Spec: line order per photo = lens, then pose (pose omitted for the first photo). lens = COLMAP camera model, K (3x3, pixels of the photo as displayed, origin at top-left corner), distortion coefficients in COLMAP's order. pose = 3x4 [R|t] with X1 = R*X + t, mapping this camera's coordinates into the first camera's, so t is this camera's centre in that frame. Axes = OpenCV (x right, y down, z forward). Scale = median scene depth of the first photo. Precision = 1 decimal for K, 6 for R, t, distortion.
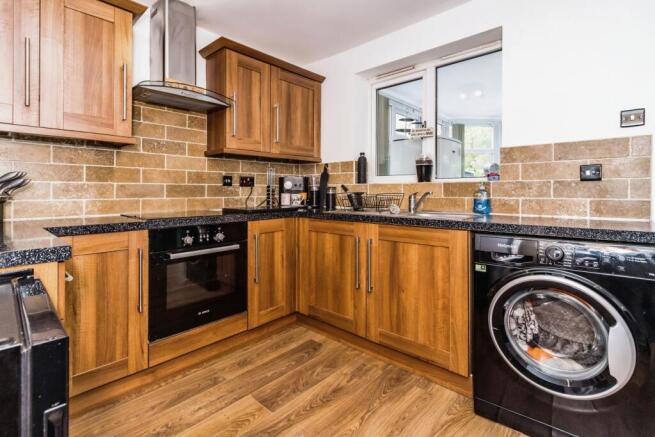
lens RADIAL K [[313.2, 0, 326.3], [0, 313.2, 192.2], [0, 0, 1]] dist [0.000348, 0.000161]
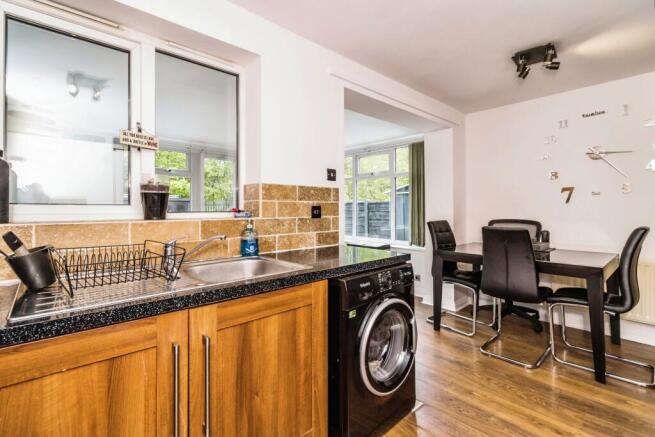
lens RADIAL K [[303.6, 0, 326.5], [0, 303.6, 206.5], [0, 0, 1]] dist [0.000177, -0.000108]
pose [[0.099872, 0.006224, 0.994981, -0.372875], [0.000781, 0.999980, -0.006334, -0.071960], [-0.995000, 0.001410, 0.099865, 0.781486]]
